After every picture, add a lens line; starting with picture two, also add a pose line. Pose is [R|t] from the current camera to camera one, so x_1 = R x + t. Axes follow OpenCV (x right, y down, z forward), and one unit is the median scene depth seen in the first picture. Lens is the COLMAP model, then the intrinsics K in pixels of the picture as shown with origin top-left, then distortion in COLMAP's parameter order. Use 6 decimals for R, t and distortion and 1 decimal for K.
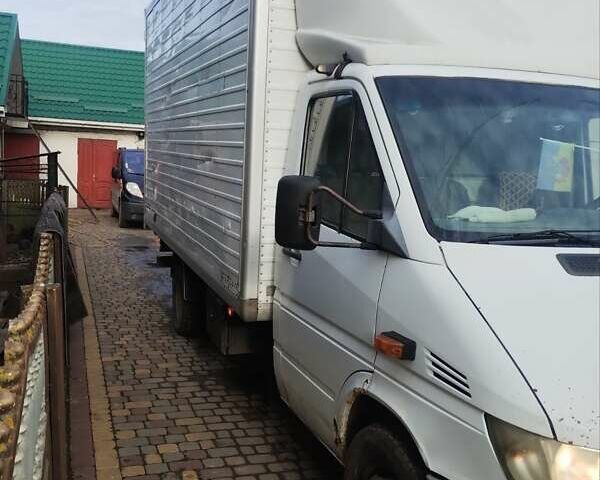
lens RADIAL K [[663.9, 0, 300.0], [0, 663.9, 240.0], [0, 0, 1]] dist [0.048537, -0.022911]
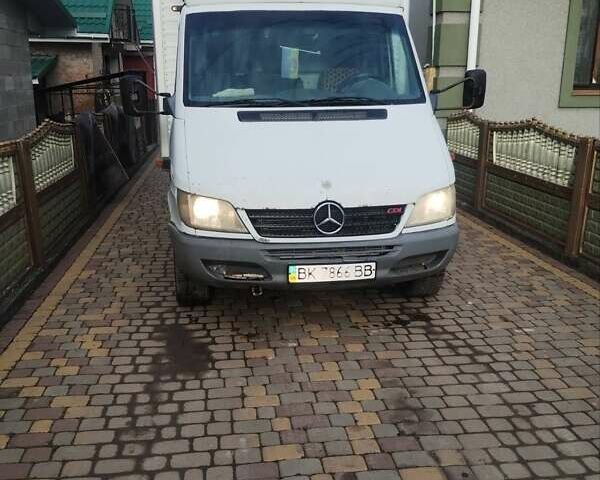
lens RADIAL K [[663.9, 0, 300.0], [0, 663.9, 240.0], [0, 0, 1]] dist [0.048537, -0.022911]
pose [[0.976125, 0.006461, -0.217114, 0.595034], [0.021524, 0.991761, 0.126284, 0.091651], [0.216141, -0.127942, 0.967943, -0.511502]]
